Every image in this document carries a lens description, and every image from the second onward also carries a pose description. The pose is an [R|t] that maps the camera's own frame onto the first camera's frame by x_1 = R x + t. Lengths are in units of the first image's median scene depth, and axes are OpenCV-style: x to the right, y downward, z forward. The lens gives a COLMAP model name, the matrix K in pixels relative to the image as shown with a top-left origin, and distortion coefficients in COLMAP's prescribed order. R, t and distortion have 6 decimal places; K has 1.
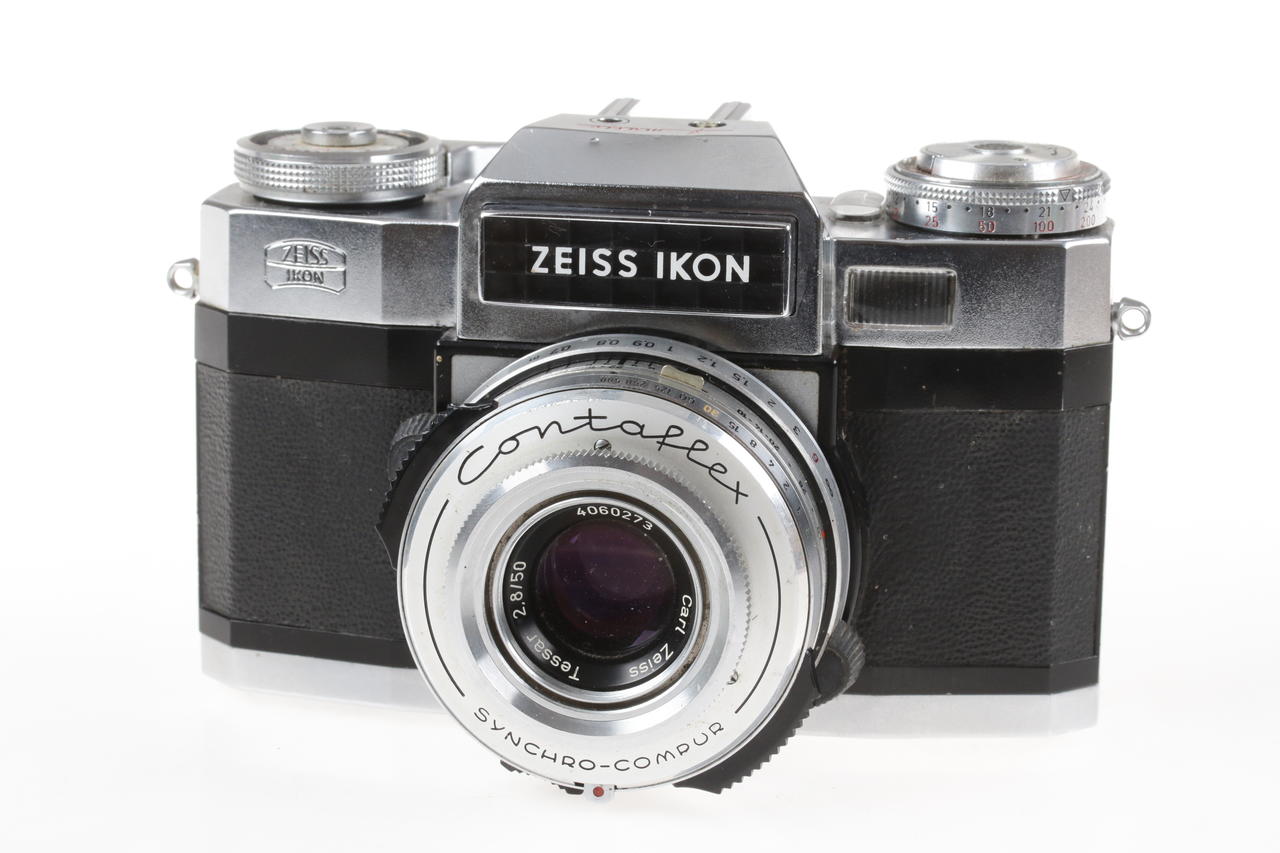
lens RADIAL K [[3590.6, 0, 640.0], [0, 3590.6, 426.5], [0, 0, 1]] dist [-0.134738, -0.216979]
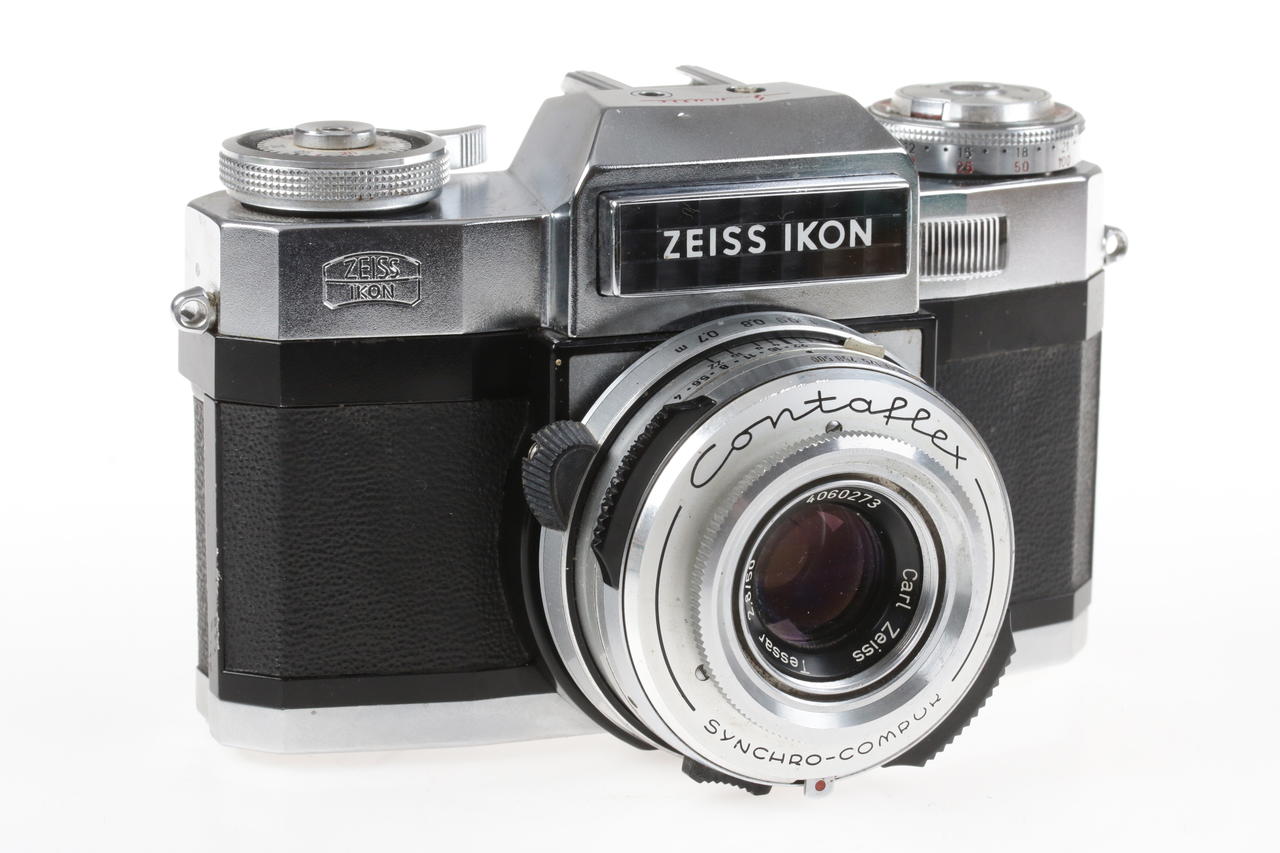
lens RADIAL K [[3543.8, 0, 640.0], [0, 3543.8, 426.5], [0, 0, 1]] dist [-0.048247, -0.511080]
pose [[0.881671, -0.126892, 0.454482, -0.467992], [0.119127, 0.991821, 0.045819, -0.042798], [-0.456579, 0.013744, 0.889577, 0.170535]]
